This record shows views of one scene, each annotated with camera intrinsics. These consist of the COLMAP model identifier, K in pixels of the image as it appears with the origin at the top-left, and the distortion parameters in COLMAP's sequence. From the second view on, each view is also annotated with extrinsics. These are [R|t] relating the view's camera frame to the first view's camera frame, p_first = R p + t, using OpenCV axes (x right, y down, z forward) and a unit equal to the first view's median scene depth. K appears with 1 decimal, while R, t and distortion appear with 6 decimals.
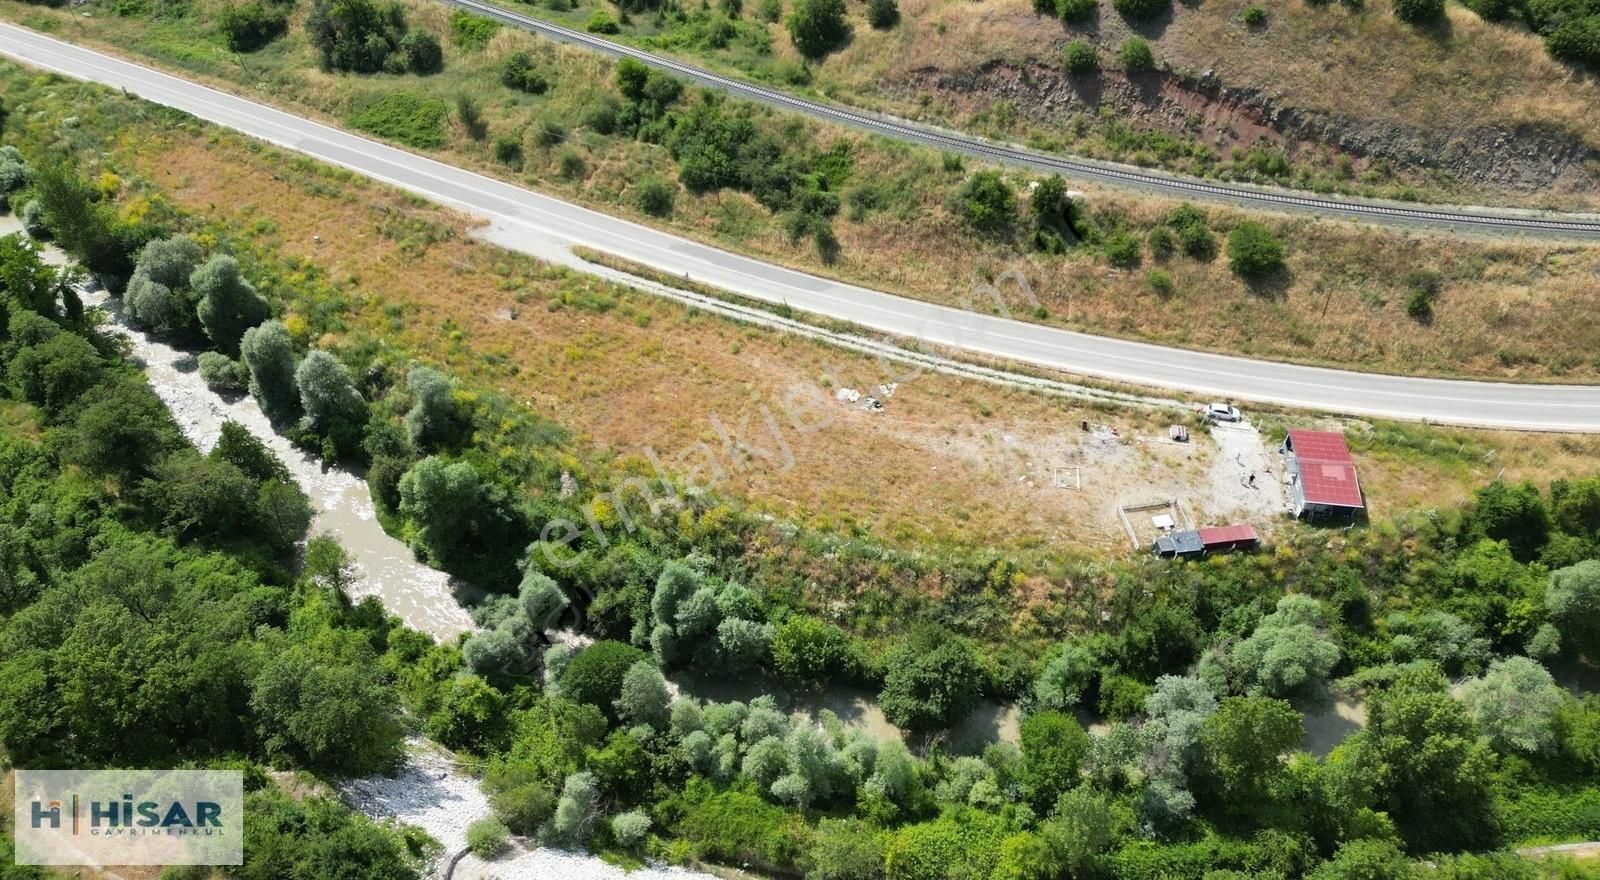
lens RADIAL K [[1110.6, 0, 796.9], [0, 1110.6, 434.3], [0, 0, 1]] dist [0.075760, -0.078976]
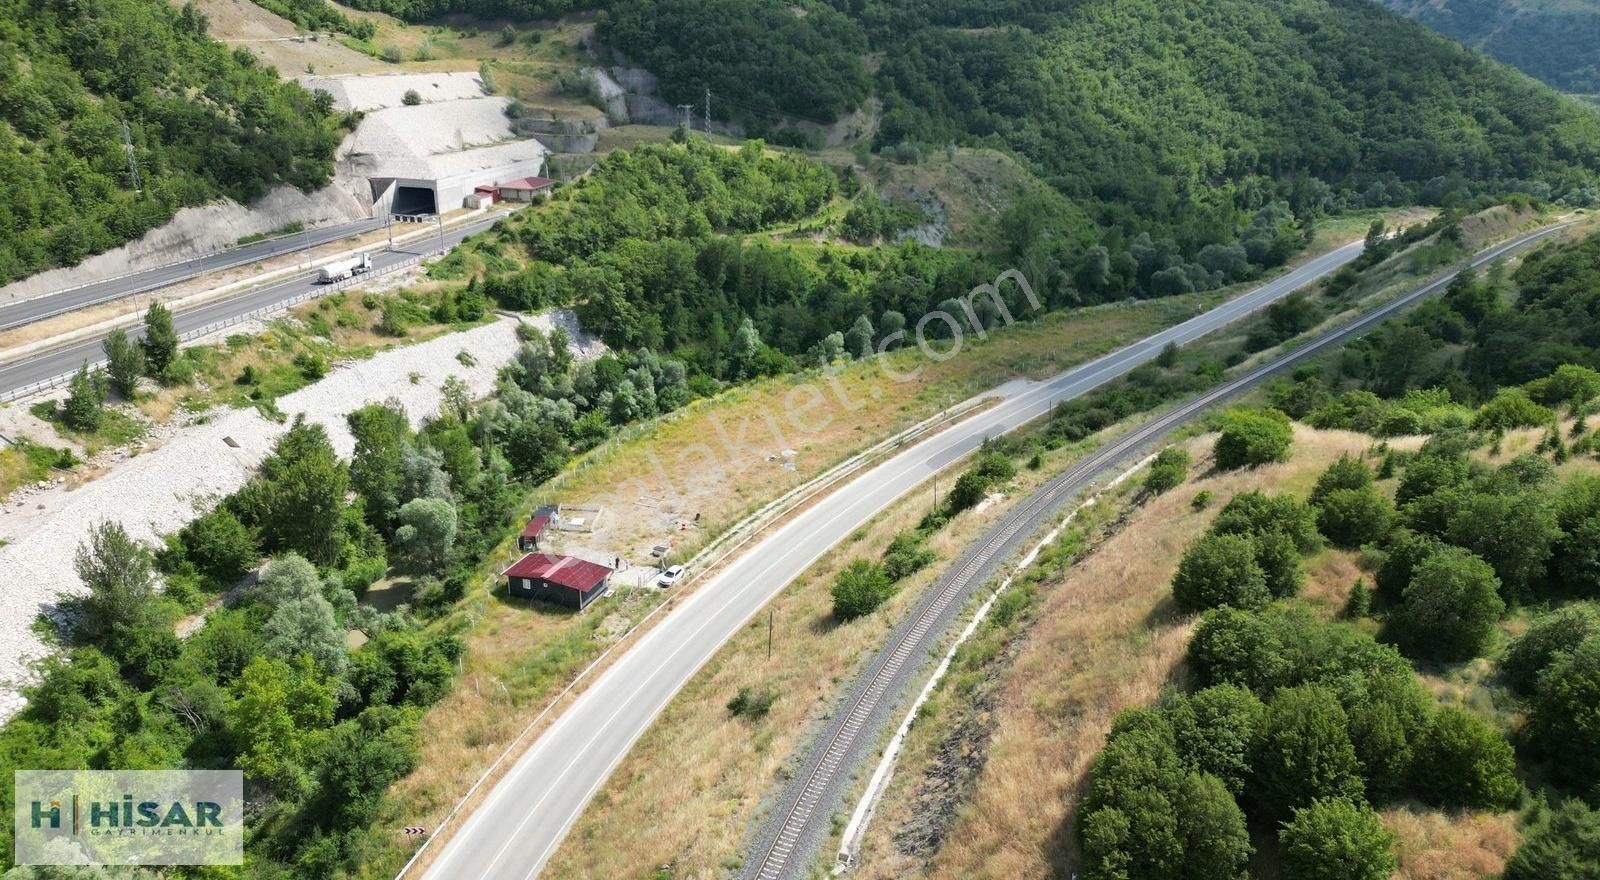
lens RADIAL K [[1110.6, 0, 796.9], [0, 1110.6, 434.3], [0, 0, 1]] dist [0.075760, -0.078976]
pose [[-0.228539, 0.337847, -0.913033, 1.098450], [-0.710483, 0.583296, 0.393674, -0.509266], [0.665570, 0.738664, 0.106729, 0.785399]]
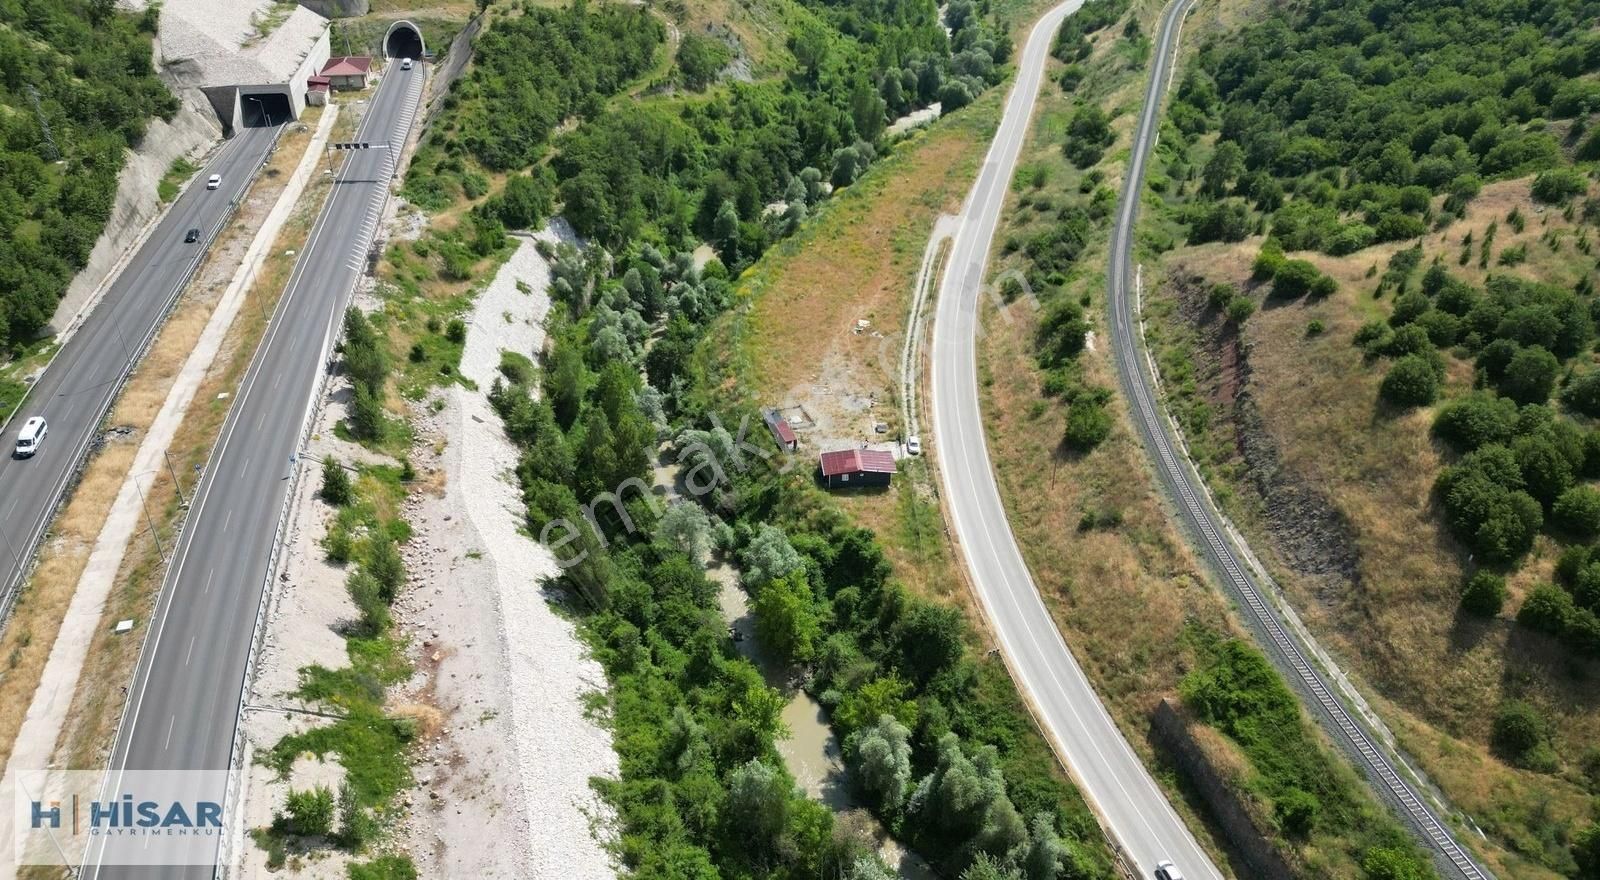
lens RADIAL K [[1110.6, 0, 796.9], [0, 1110.6, 434.3], [0, 0, 1]] dist [0.075760, -0.078976]
pose [[0.212564, 0.531061, -0.820238, 1.290973], [-0.710951, 0.659917, 0.243020, -0.226451], [0.670347, 0.531492, 0.517833, 0.187176]]
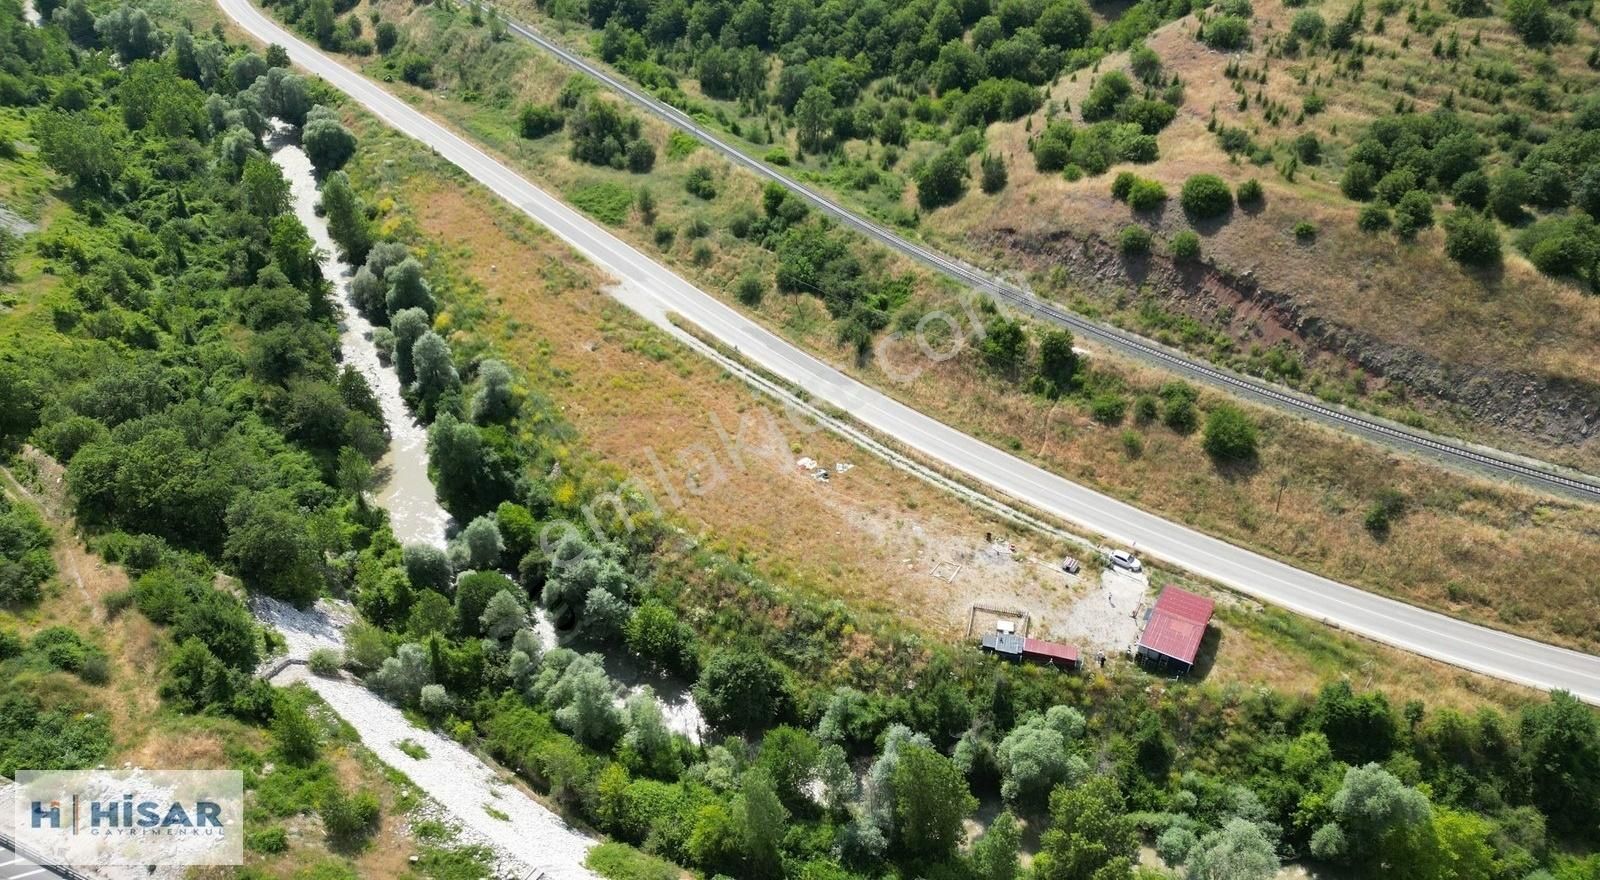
lens RADIAL K [[1110.6, 0, 796.9], [0, 1110.6, 434.3], [0, 0, 1]] dist [0.075760, -0.078976]
pose [[0.924874, 0.227696, -0.304568, 0.348750], [-0.273529, 0.954740, -0.116850, 0.066839], [0.264177, 0.191380, 0.945296, -0.086990]]
